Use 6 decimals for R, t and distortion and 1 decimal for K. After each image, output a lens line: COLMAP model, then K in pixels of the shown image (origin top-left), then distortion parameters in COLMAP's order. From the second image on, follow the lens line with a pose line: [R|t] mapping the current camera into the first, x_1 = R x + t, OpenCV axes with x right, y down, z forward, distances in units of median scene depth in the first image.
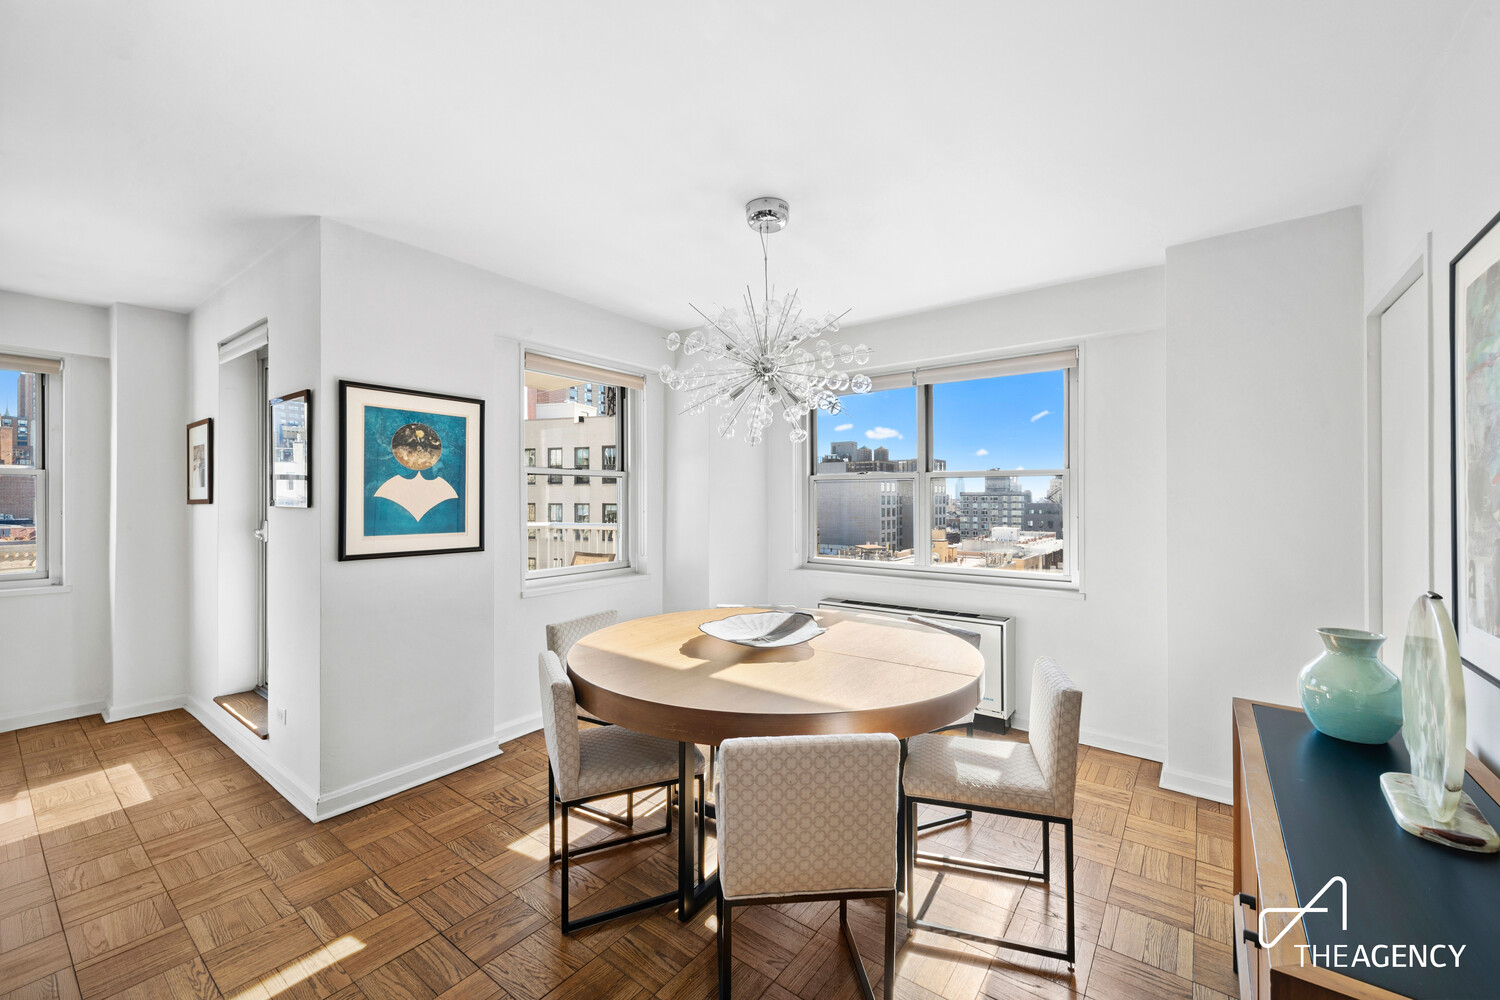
lens RADIAL K [[594.2, 0, 756.4], [0, 594.2, 494.8], [0, 0, 1]] dist [0.010531, -0.003071]
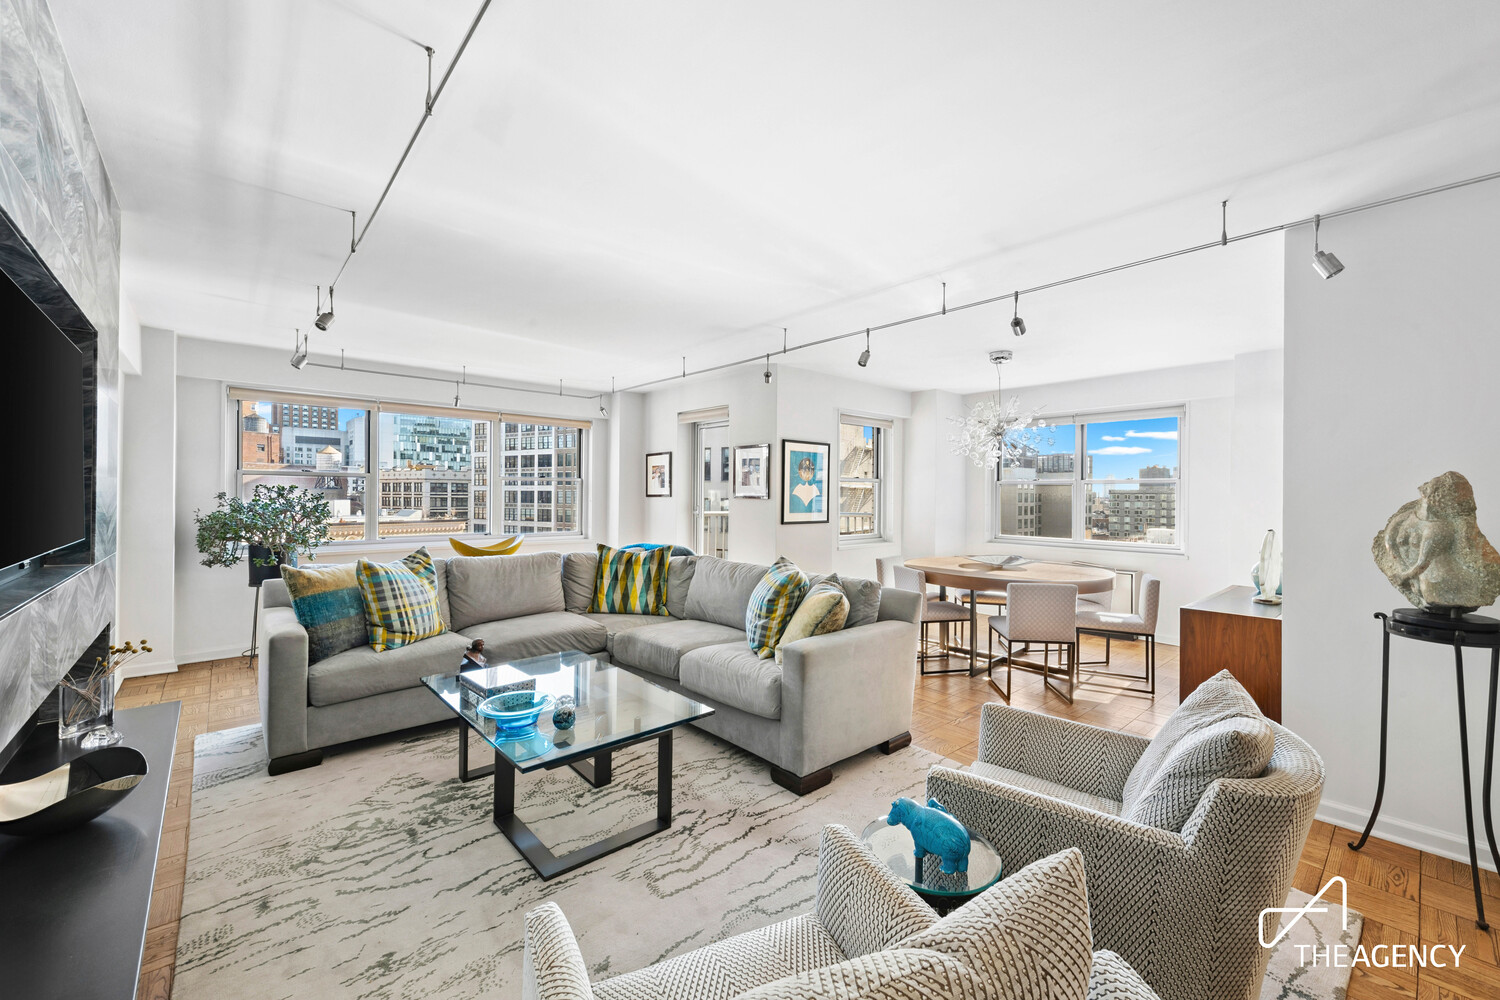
lens RADIAL K [[594.2, 0, 765.4], [0, 594.2, 490.9], [0, 0, 1]] dist [0.010531, -0.003071]
pose [[0.981400, 0.005647, -0.191892, -0.296510], [-0.005700, 0.999984, 0.000275, -0.007161], [0.191891, 0.000823, 0.981416, -0.902260]]
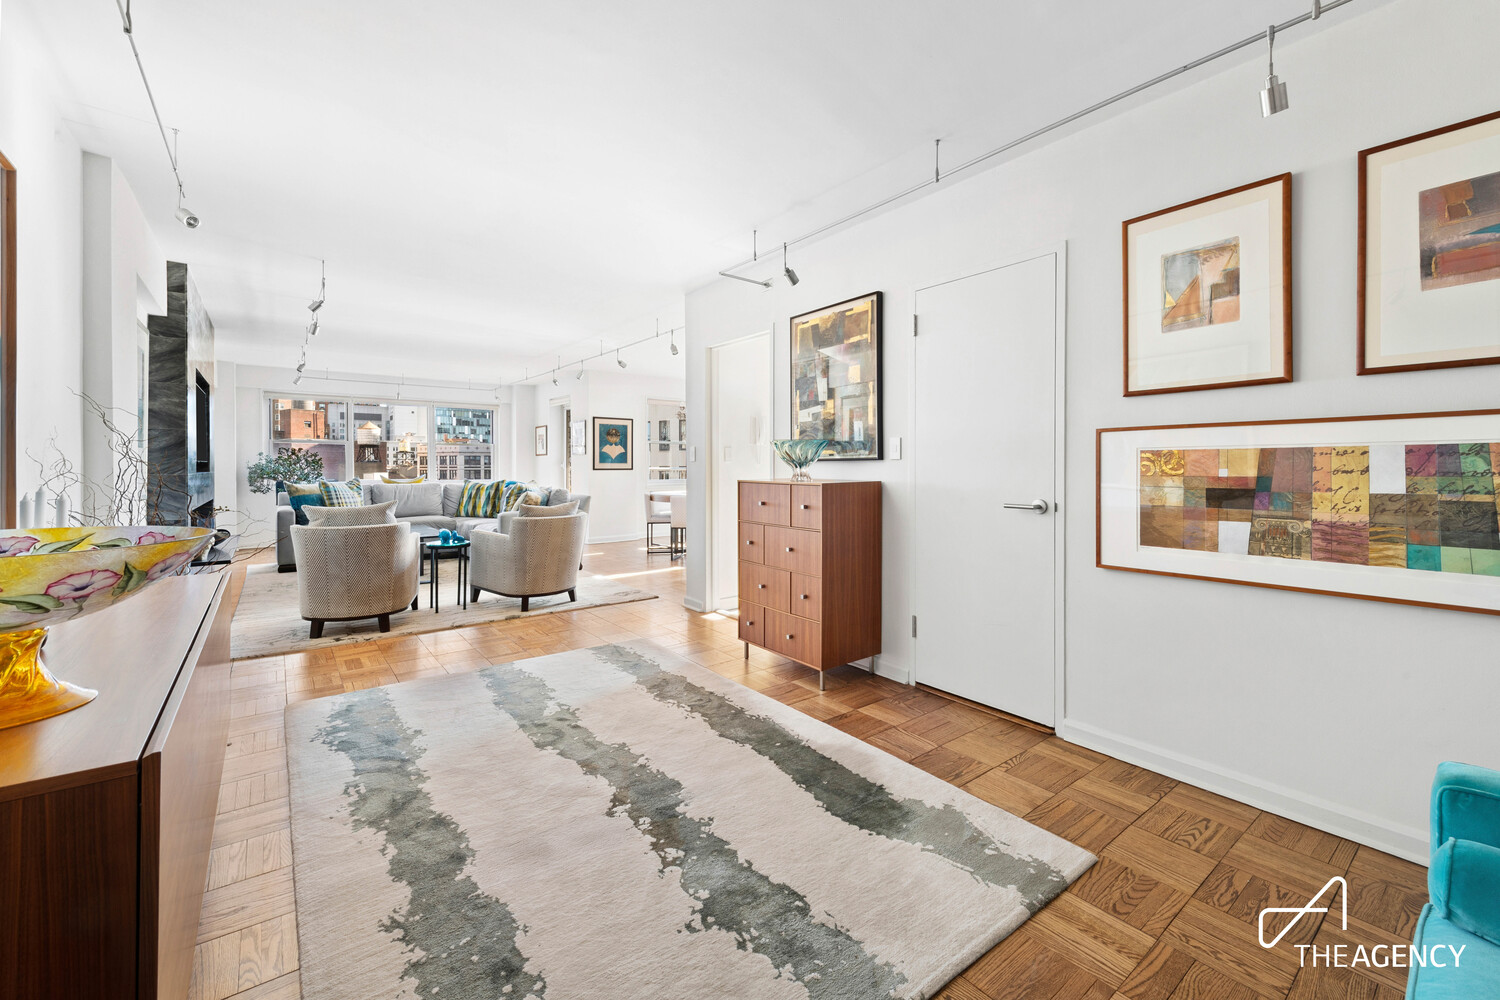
lens RADIAL K [[614.1, 0, 773.0], [0, 614.1, 467.3], [0, 0, 1]] dist [-0.001609, -0.000517]
pose [[0.969353, -0.000736, -0.245672, 0.961762], [0.002996, 0.999957, 0.008826, 0.056459], [0.245655, -0.009291, 0.969313, -1.778987]]
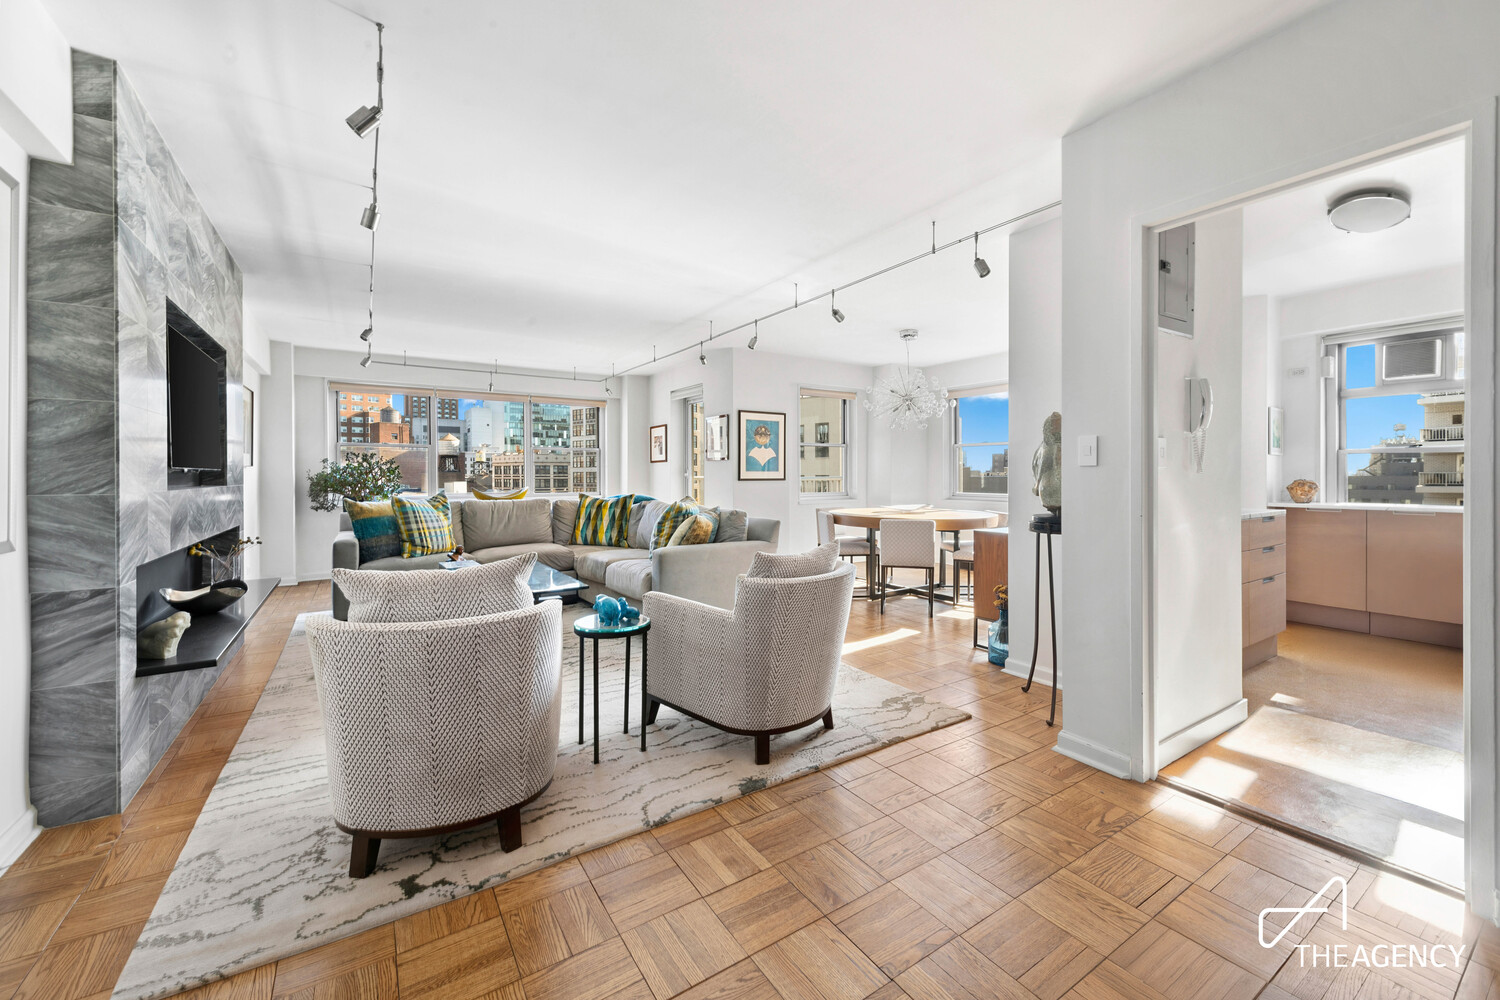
lens RADIAL K [[594.2, 0, 766.8], [0, 594.2, 476.0], [0, 0, 1]] dist [0.010531, -0.003071]
pose [[0.942729, -0.002070, -0.333552, 0.220199], [0.005105, 0.999953, 0.008223, 0.058669], [0.333519, -0.009455, 0.942696, -1.135963]]
